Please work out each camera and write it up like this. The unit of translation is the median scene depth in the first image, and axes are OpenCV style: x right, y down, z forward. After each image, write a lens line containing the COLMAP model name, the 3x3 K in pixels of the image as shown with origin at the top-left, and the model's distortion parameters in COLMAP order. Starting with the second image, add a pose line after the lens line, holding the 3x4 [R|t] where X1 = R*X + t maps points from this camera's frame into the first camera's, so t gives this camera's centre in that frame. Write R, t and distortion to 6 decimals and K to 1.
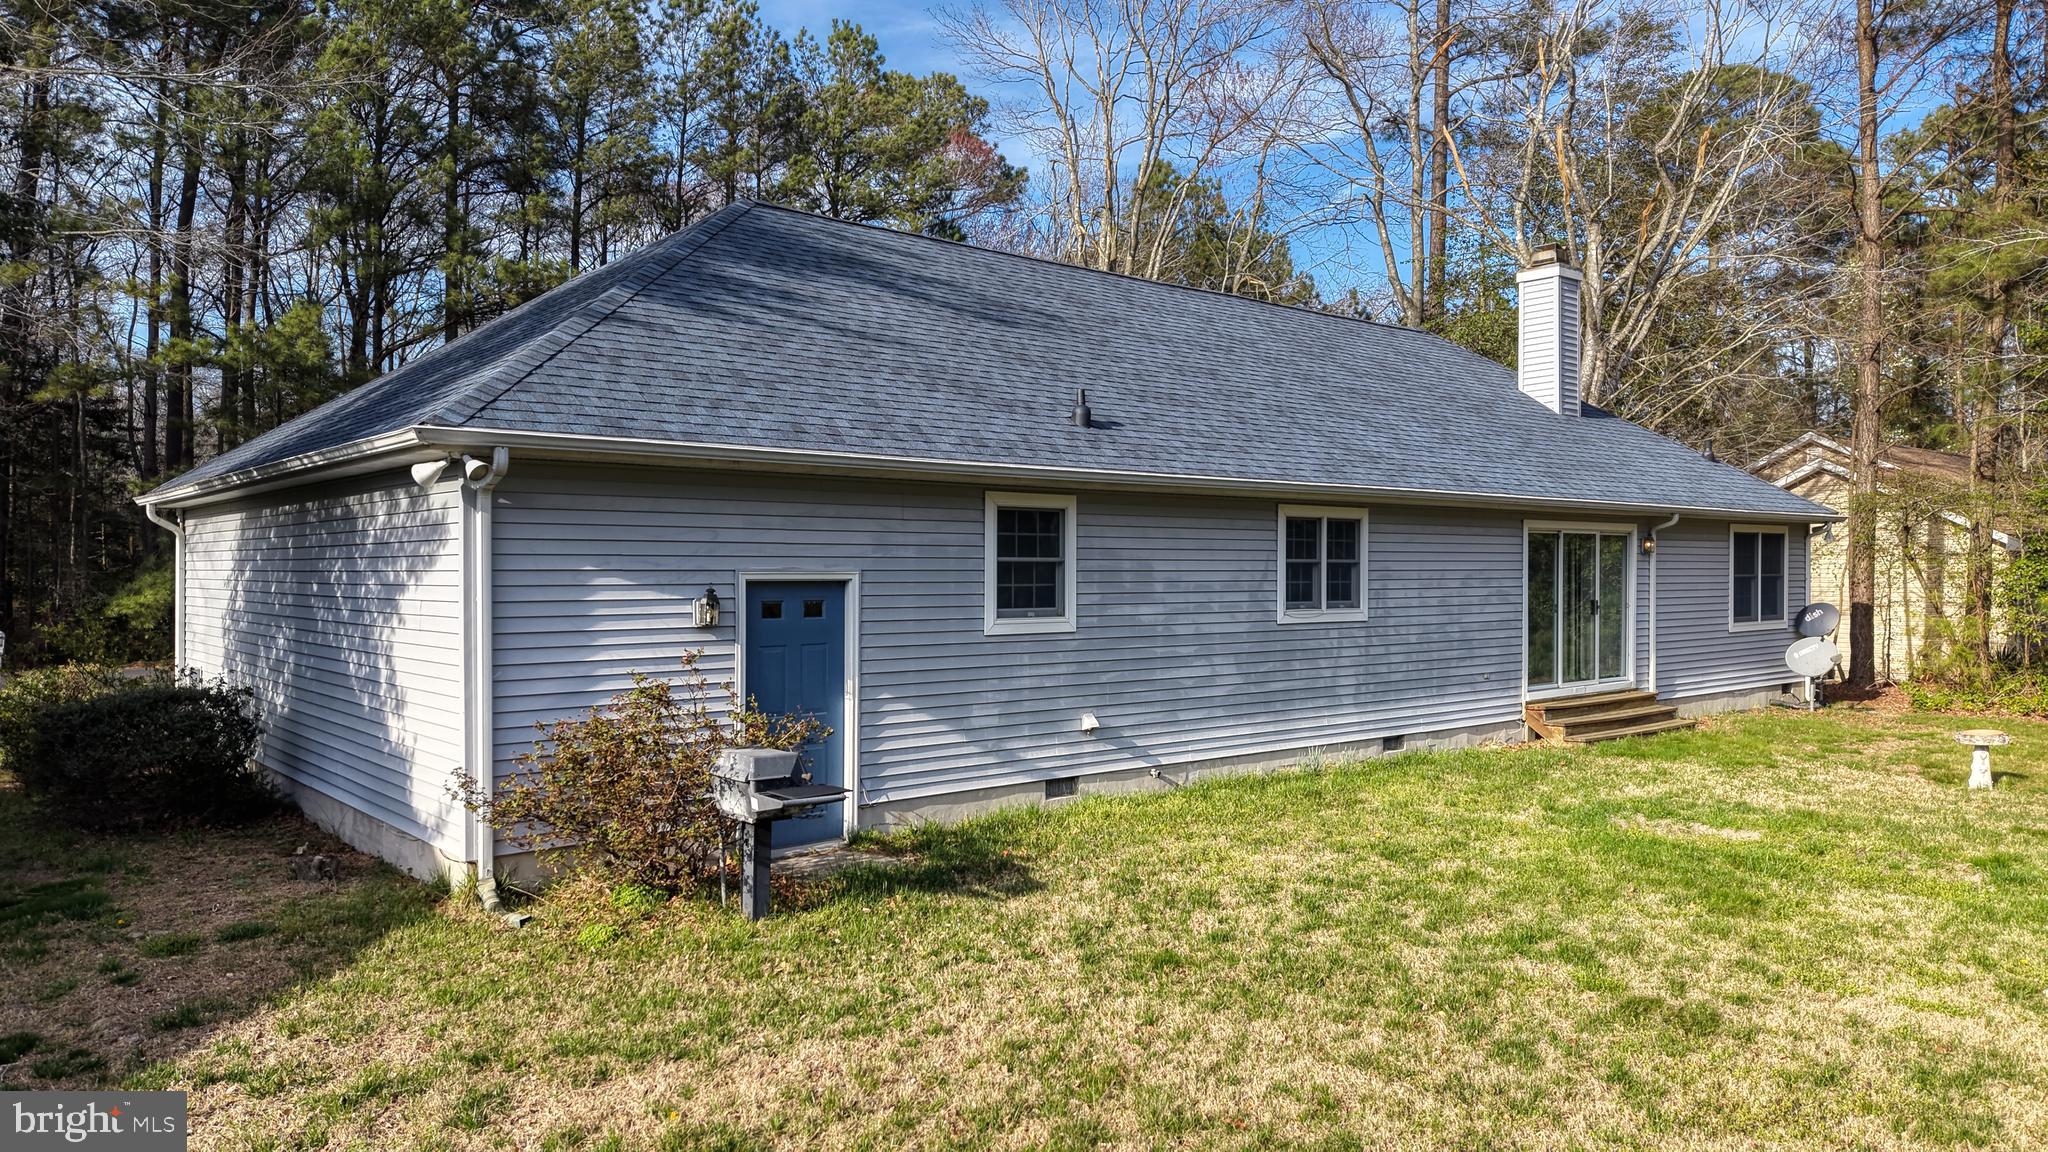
lens RADIAL K [[1366.6, 0, 1013.0], [0, 1366.6, 572.2], [0, 0, 1]] dist [0.093993, -0.123284]
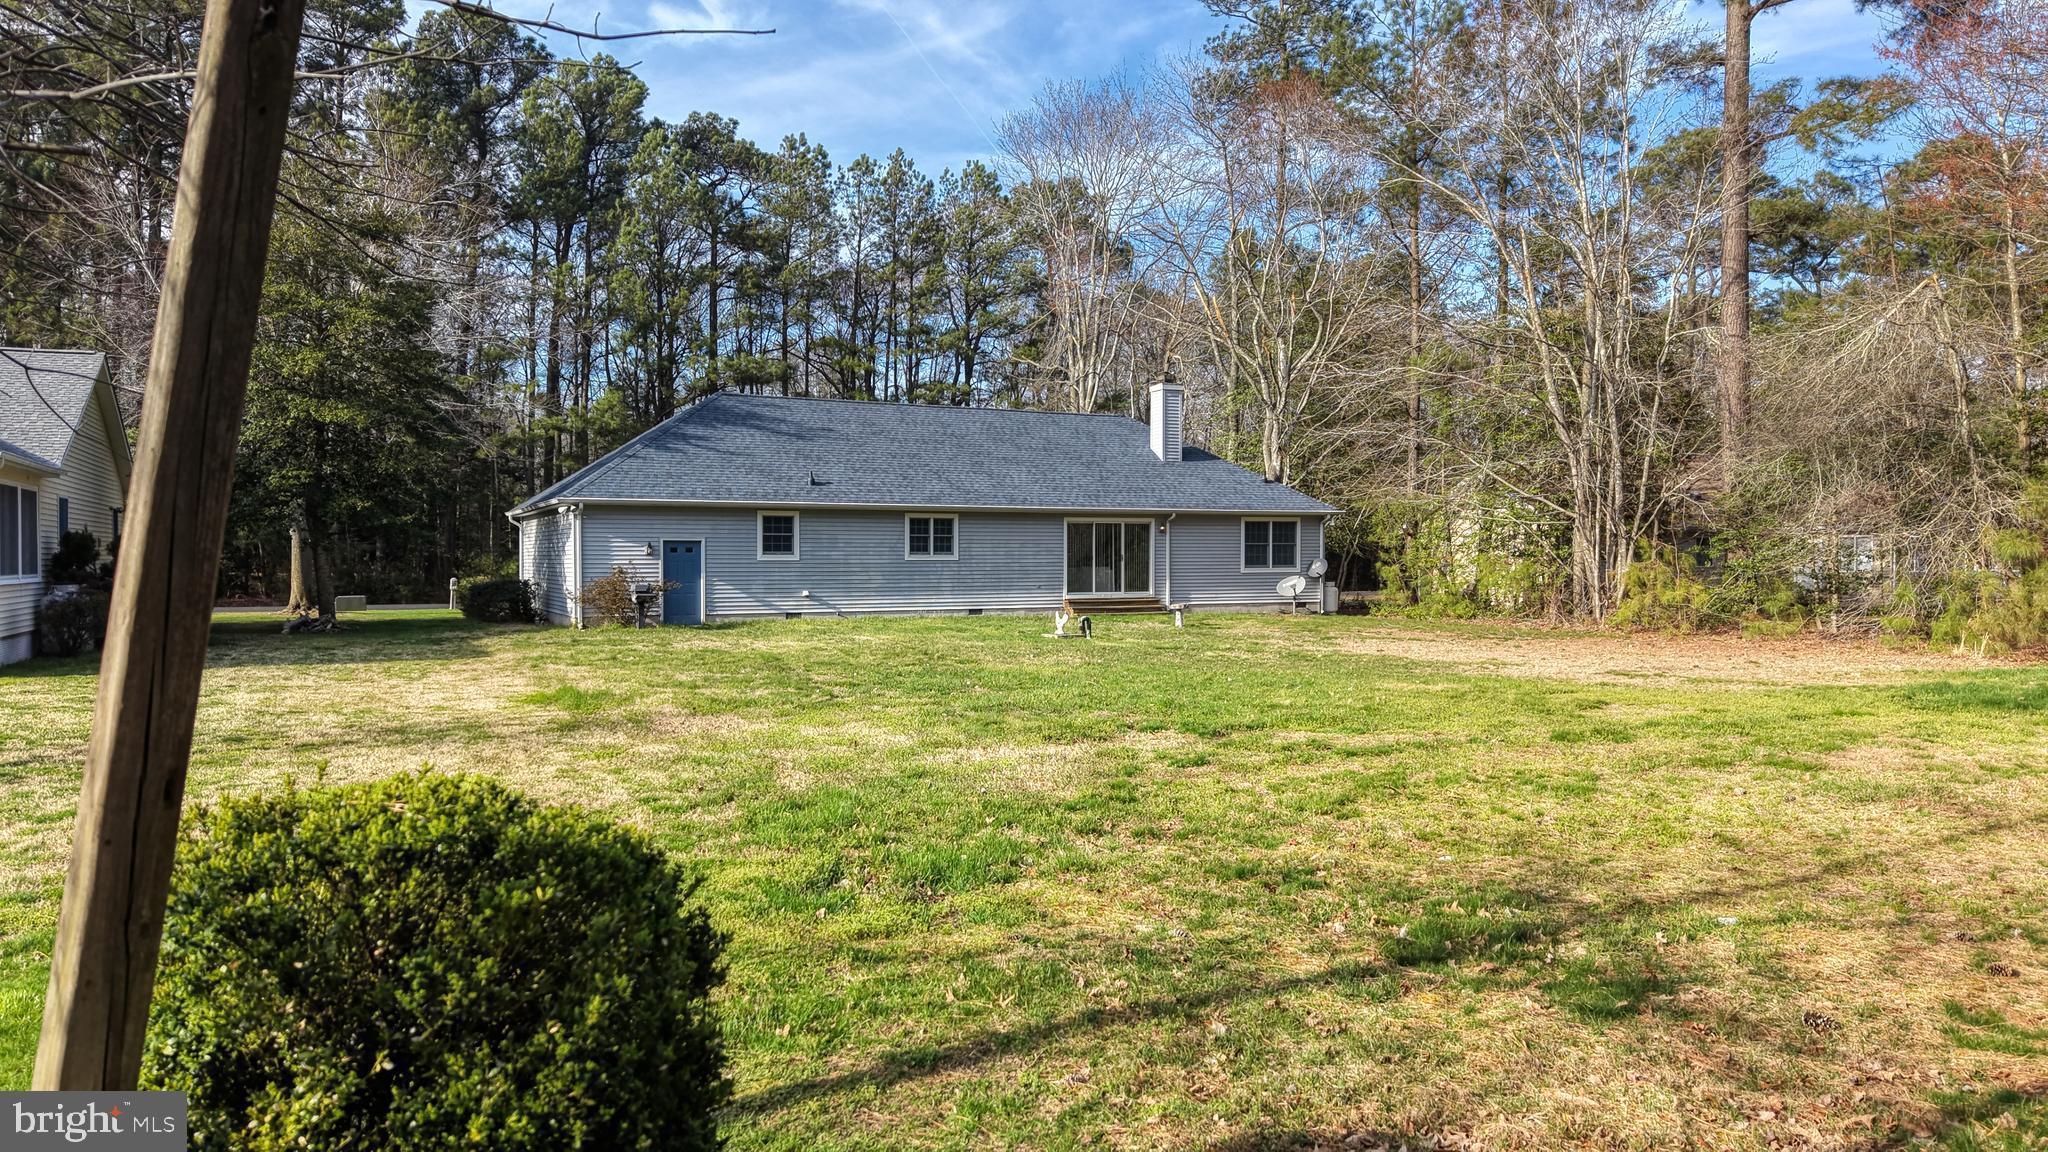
lens RADIAL K [[1348.6, 0, 1024.0], [0, 1348.6, 576.0], [0, 0, 1]] dist [0.112368, -0.308735]
pose [[0.973372, 0.001014, -0.229230, 0.995603], [0.001545, 0.999938, 0.010984, 0.040734], [0.229227, -0.011046, 0.973310, -1.392633]]
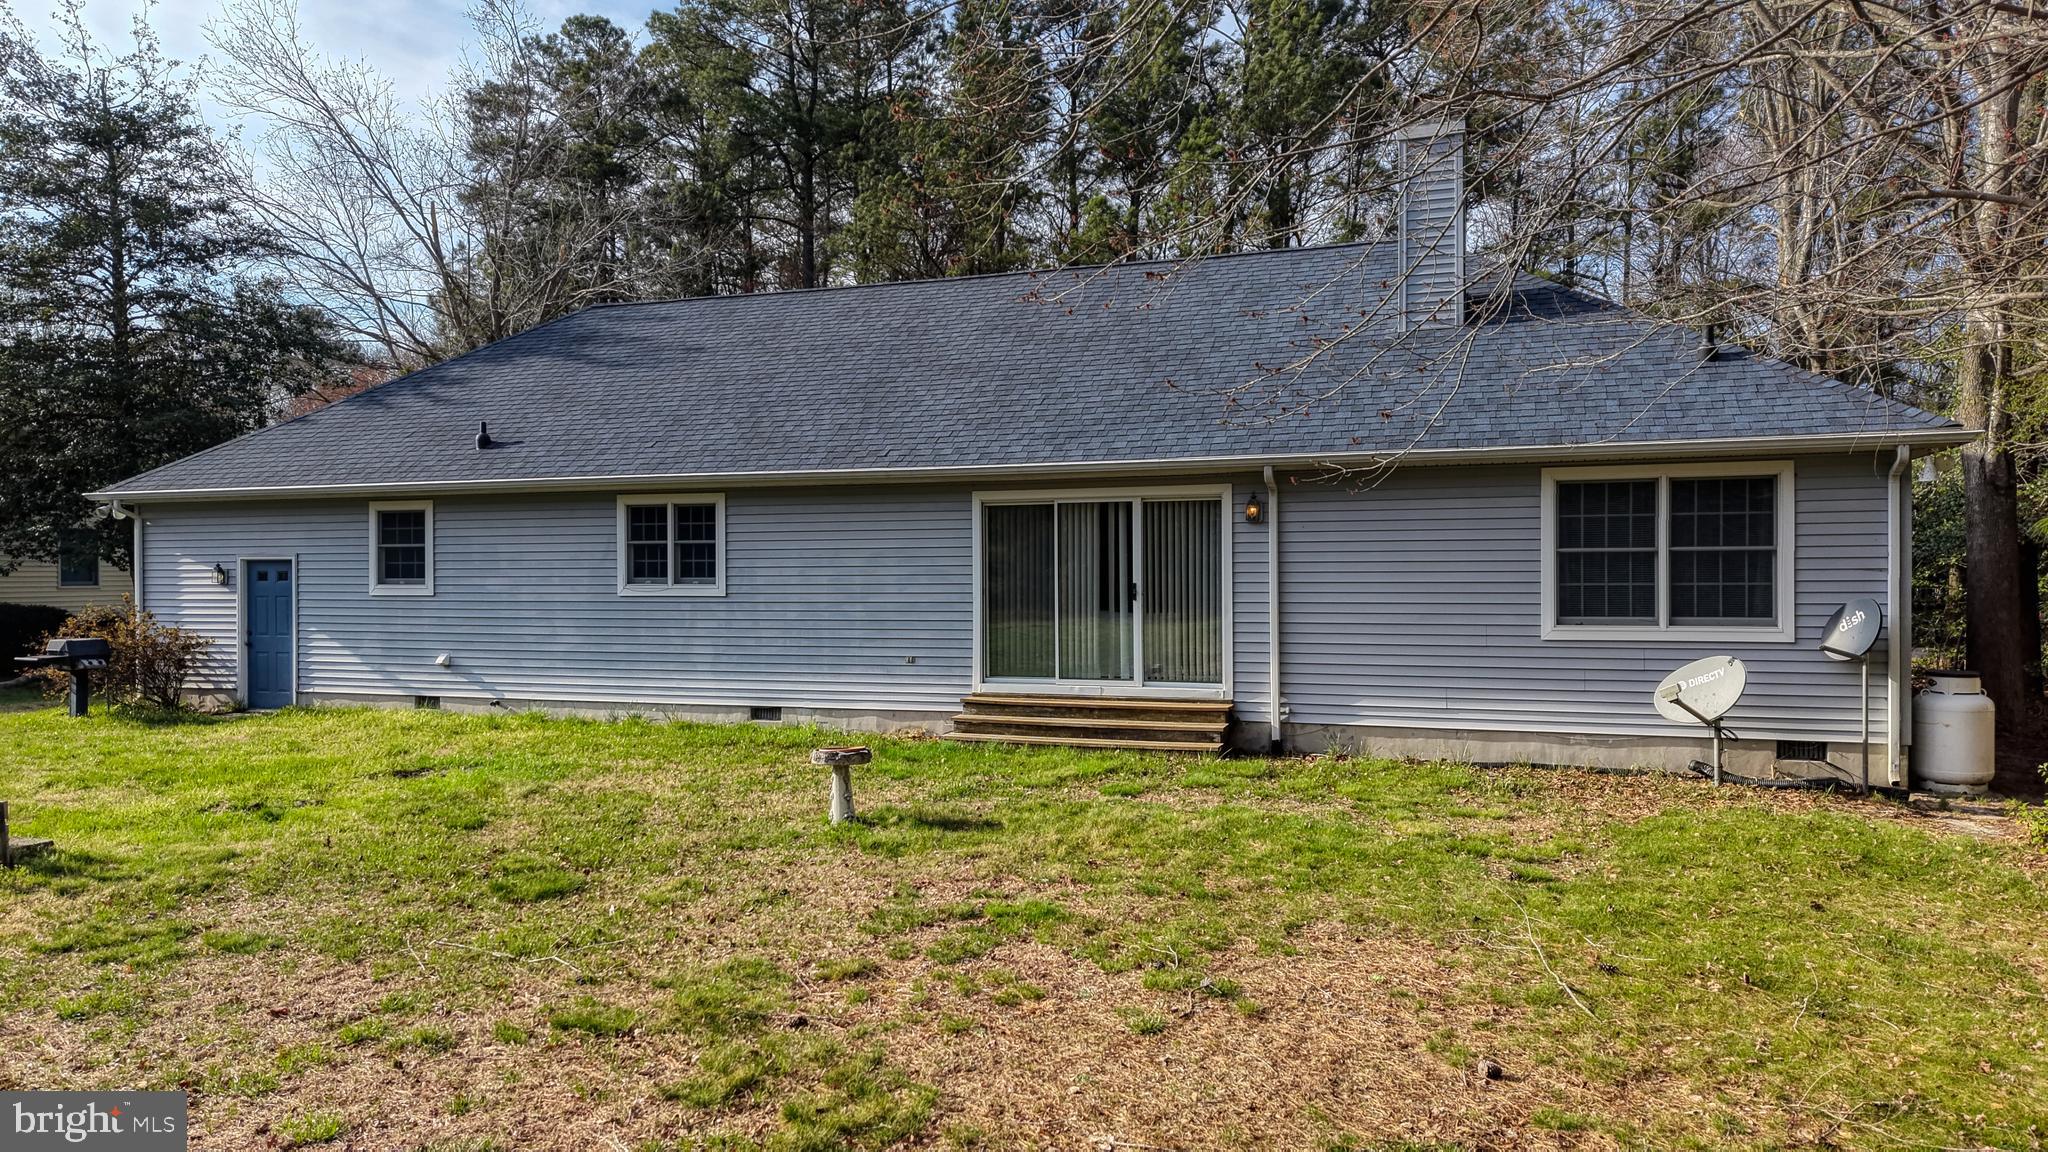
lens RADIAL K [[1371.8, 0, 1015.9], [0, 1371.8, 584.5], [0, 0, 1]] dist [0.025079, -0.038445]
pose [[0.504628, 0.003726, -0.863329, 1.425079], [0.001264, 0.999986, 0.005054, 0.022807], [0.863336, -0.003642, 0.504617, 0.711830]]
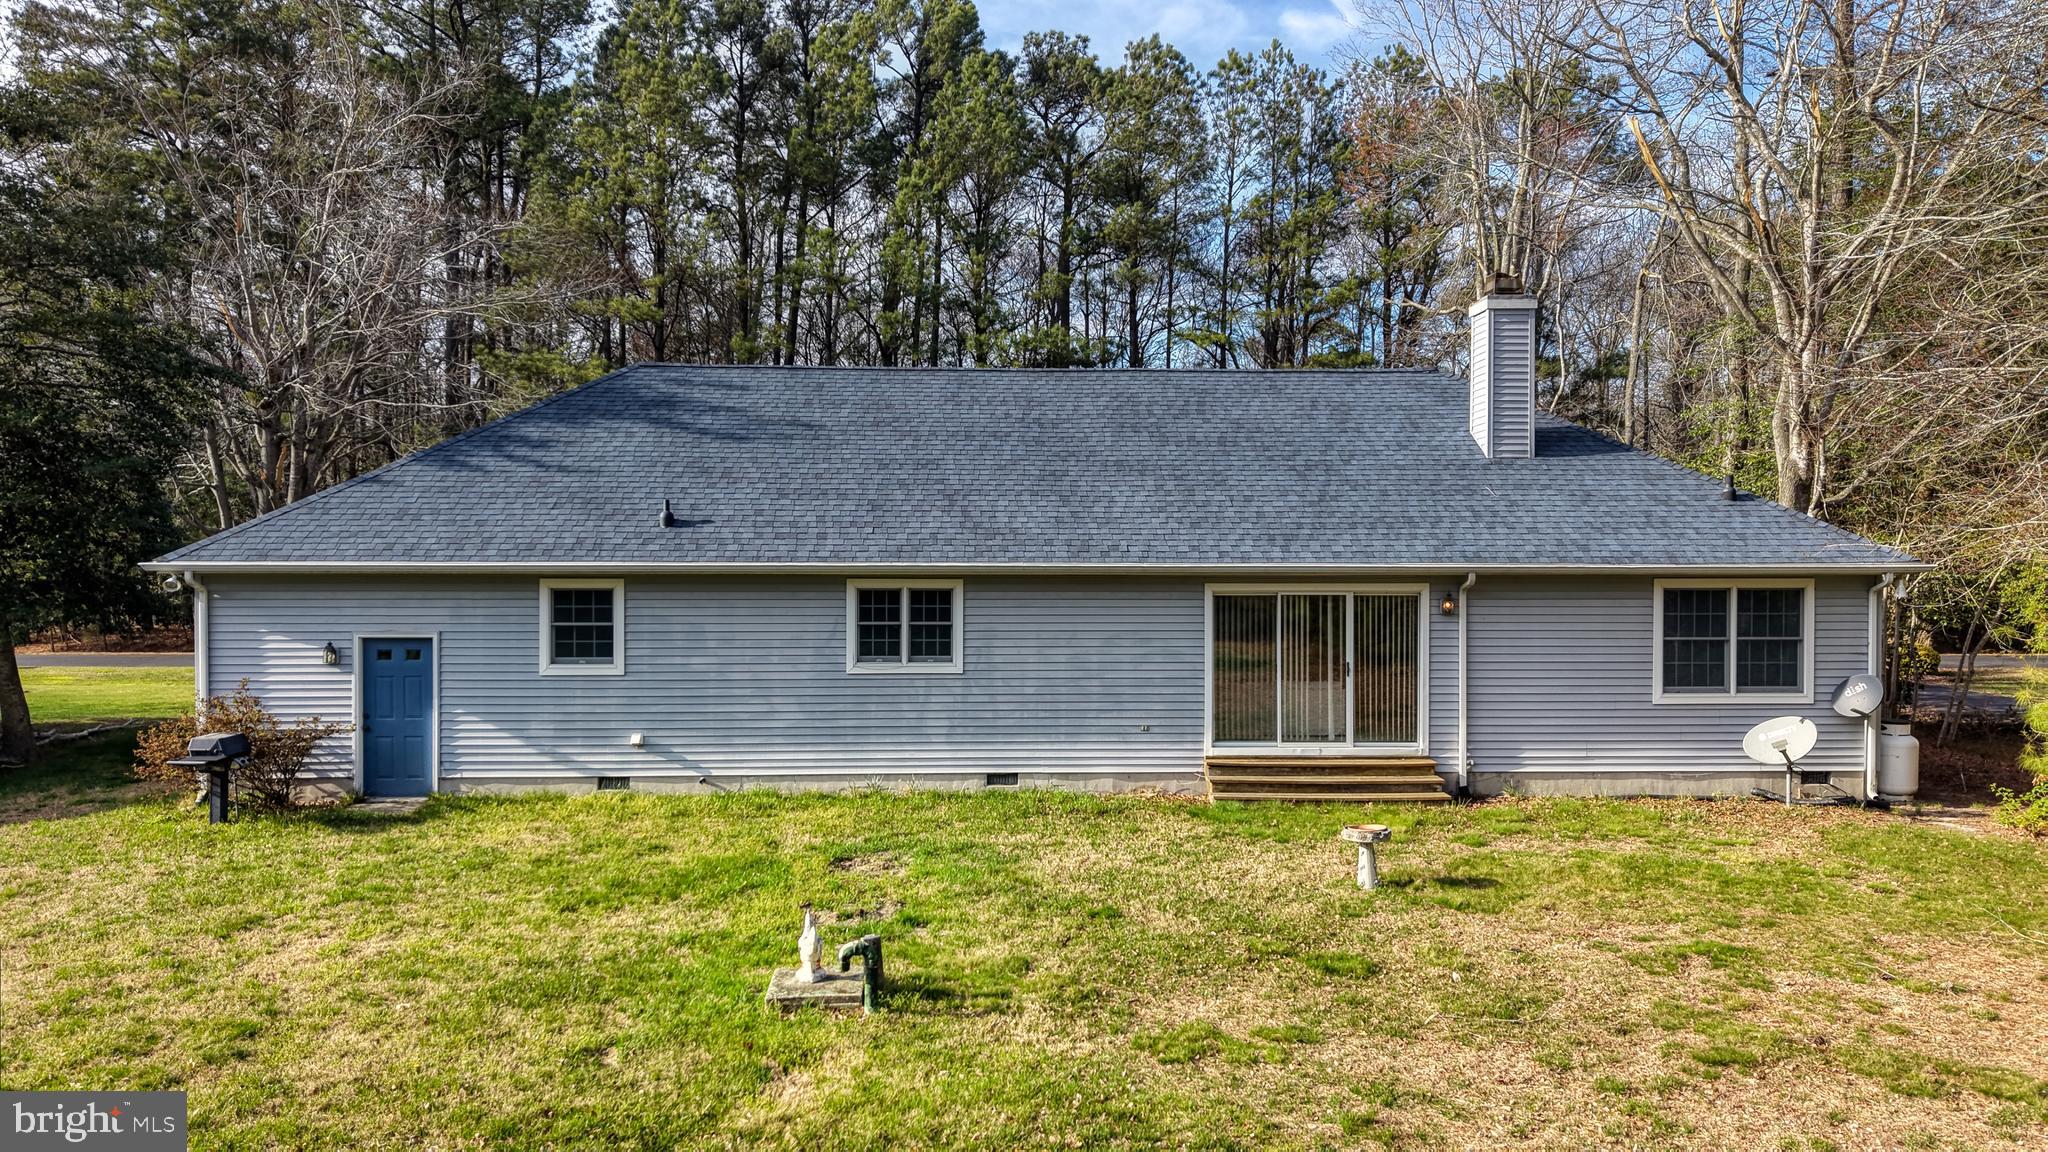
lens RADIAL K [[1365.5, 0, 1014.6], [0, 1365.5, 572.1], [0, 0, 1]] dist [0.083984, -0.156871]
pose [[0.792092, 0.005546, -0.610377, 1.104210], [-0.002575, 0.999980, 0.005744, -0.064500], [0.610396, -0.002978, 0.792091, 0.102801]]
